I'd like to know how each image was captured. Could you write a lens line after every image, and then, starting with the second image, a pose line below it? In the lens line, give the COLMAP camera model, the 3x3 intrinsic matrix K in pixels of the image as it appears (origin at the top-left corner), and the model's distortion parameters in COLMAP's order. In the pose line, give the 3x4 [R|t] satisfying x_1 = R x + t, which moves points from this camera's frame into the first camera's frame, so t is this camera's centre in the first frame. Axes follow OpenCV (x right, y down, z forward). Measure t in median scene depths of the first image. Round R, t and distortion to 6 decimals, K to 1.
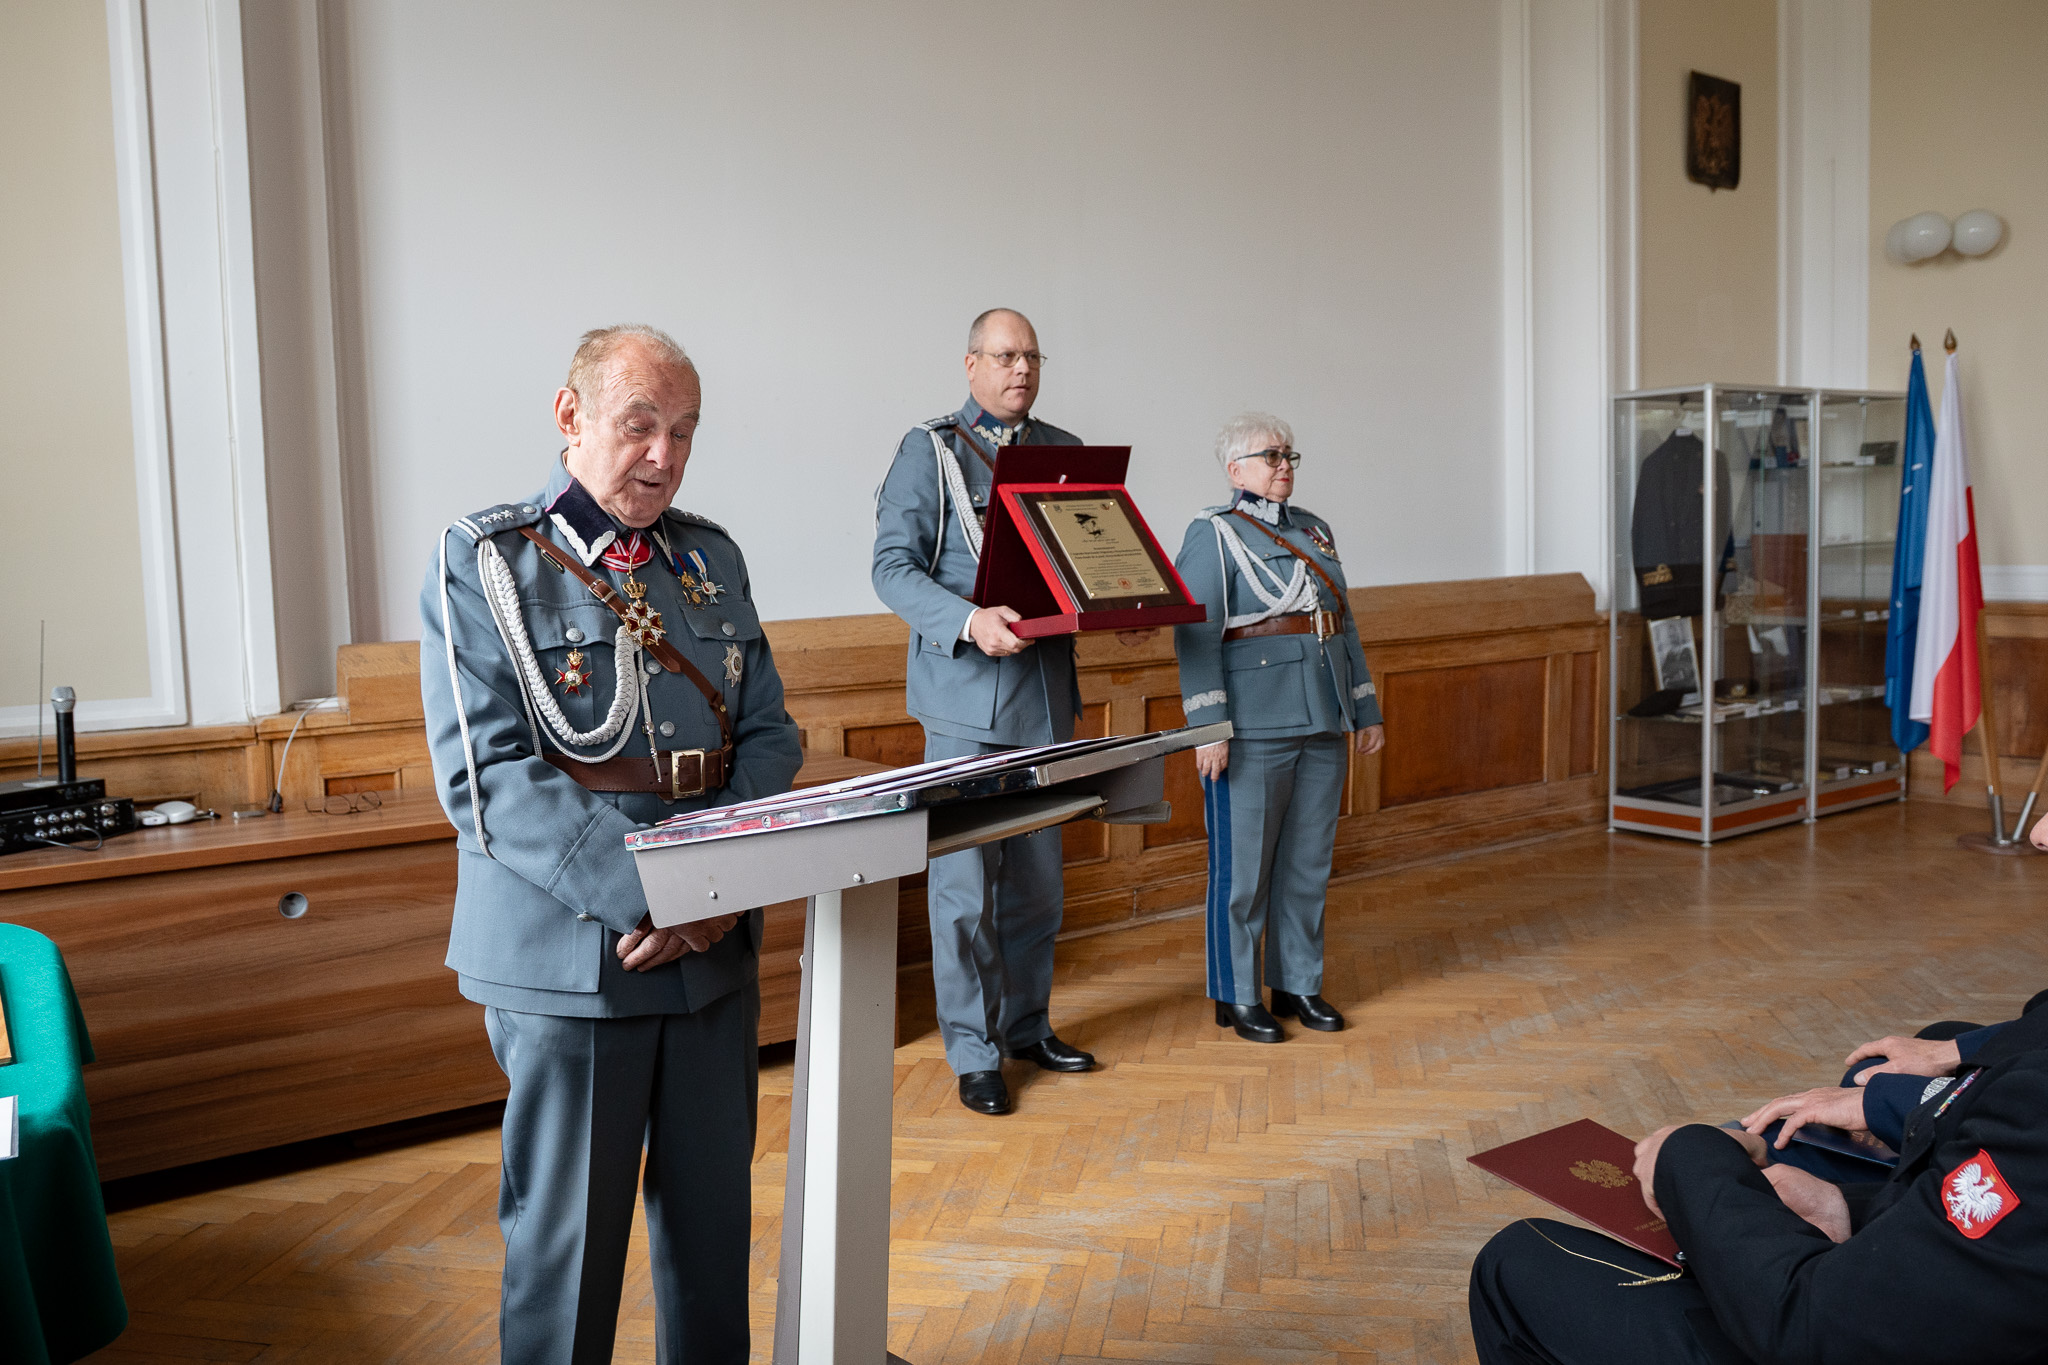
lens RADIAL K [[1572.1, 0, 1024.0], [0, 1572.1, 682.5], [0, 0, 1]] dist [-0.045153, -0.003477]
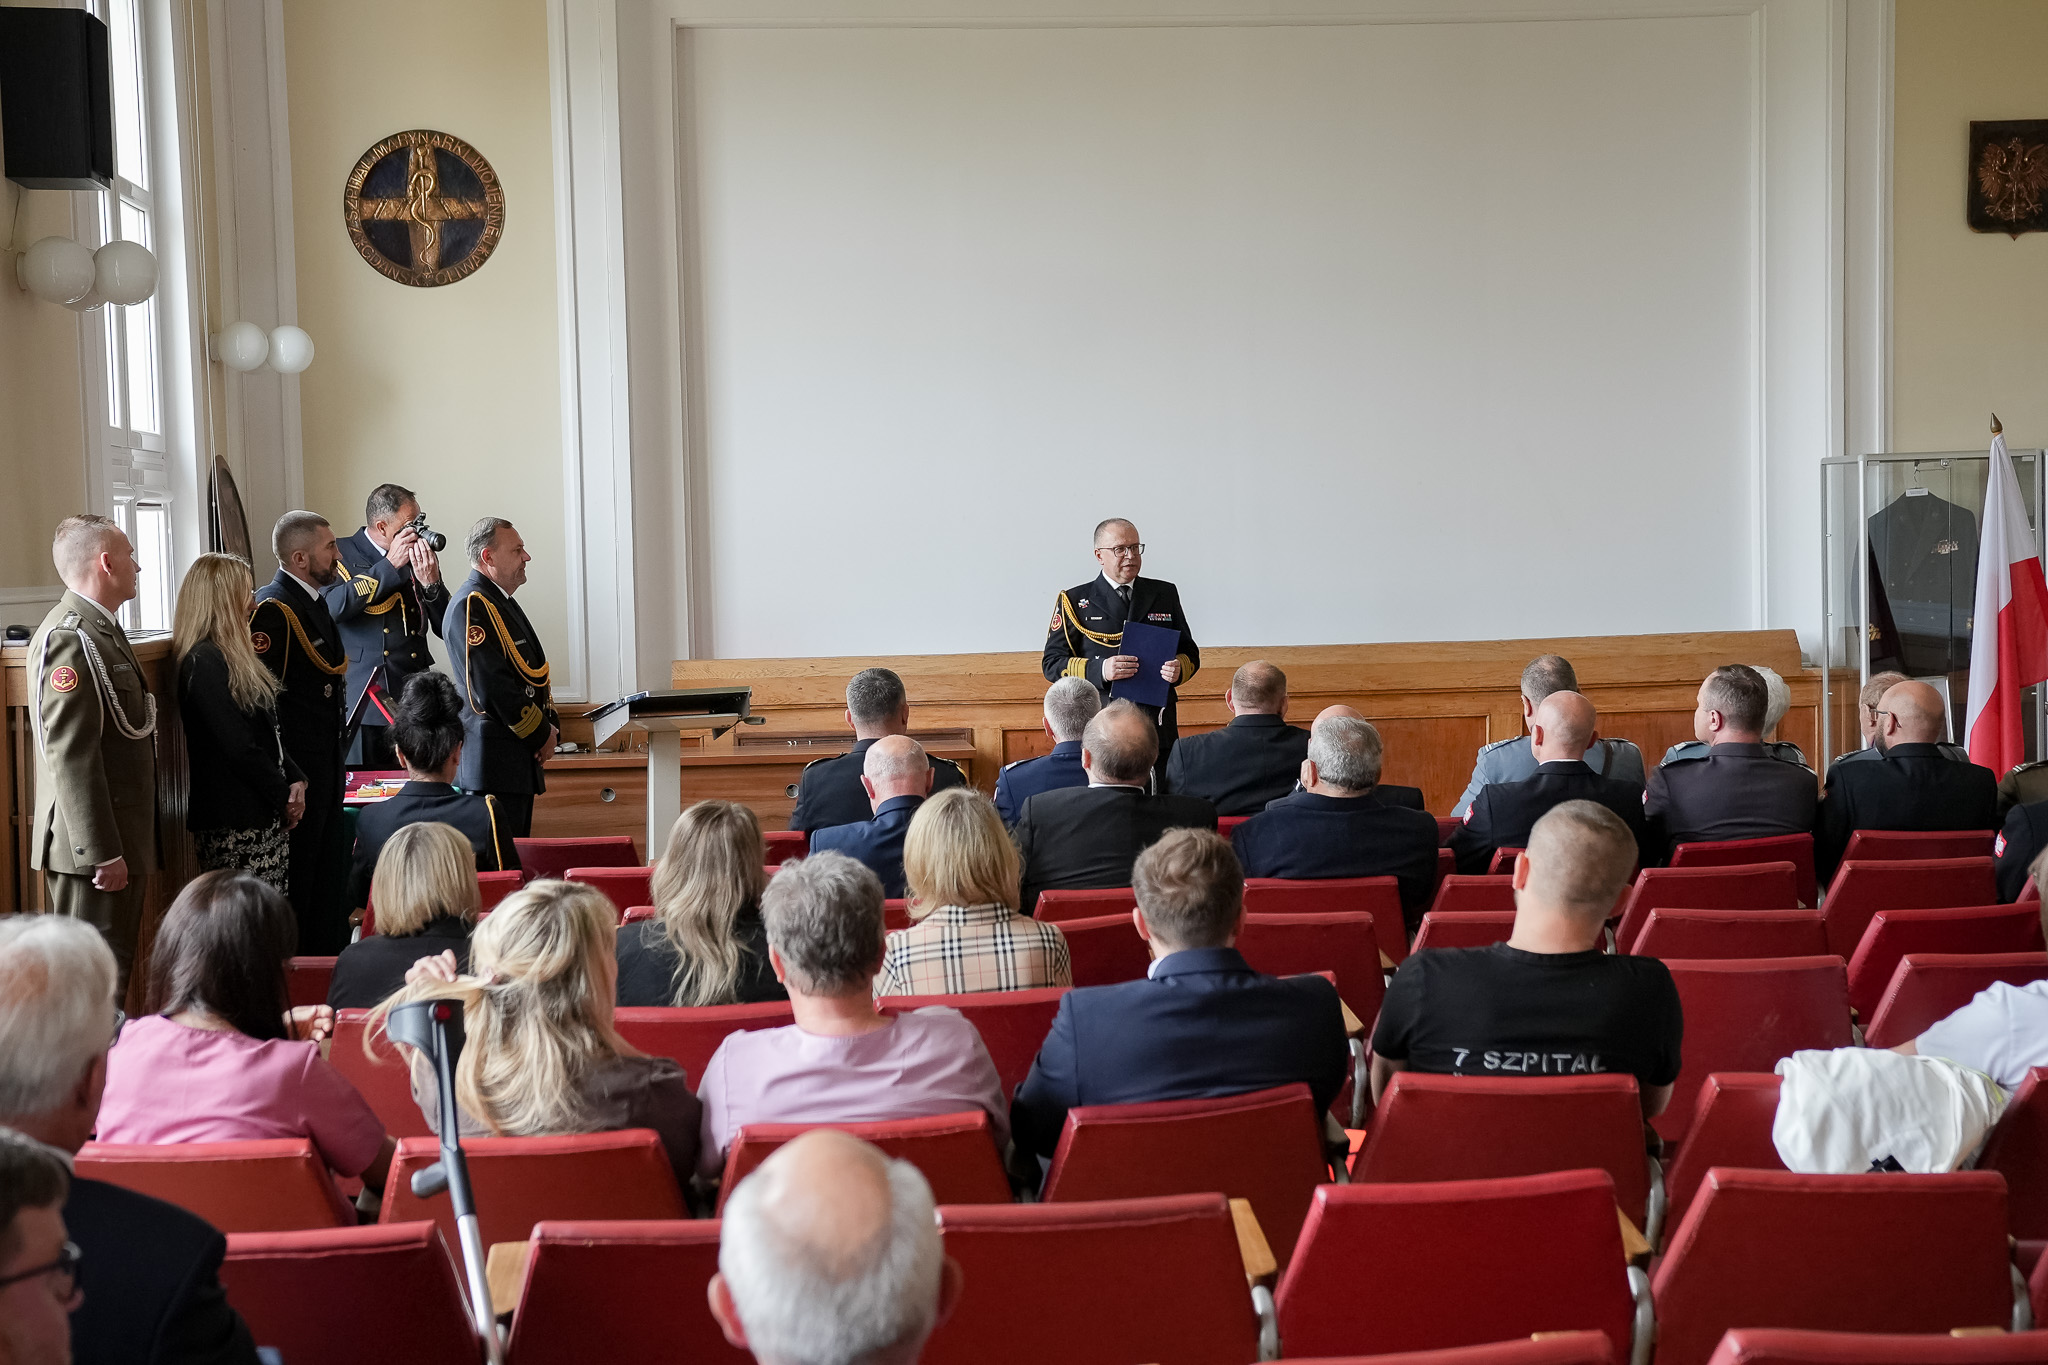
lens RADIAL K [[2988.1, 0, 1020.4], [0, 2988.1, 660.2], [0, 0, 1]] dist [0.123914, 0.034111]
pose [[0.875879, 0.044862, -0.480441, 0.931952], [-0.048589, 0.998808, 0.004685, -0.036886], [0.480079, 0.019241, 0.877014, -1.076733]]
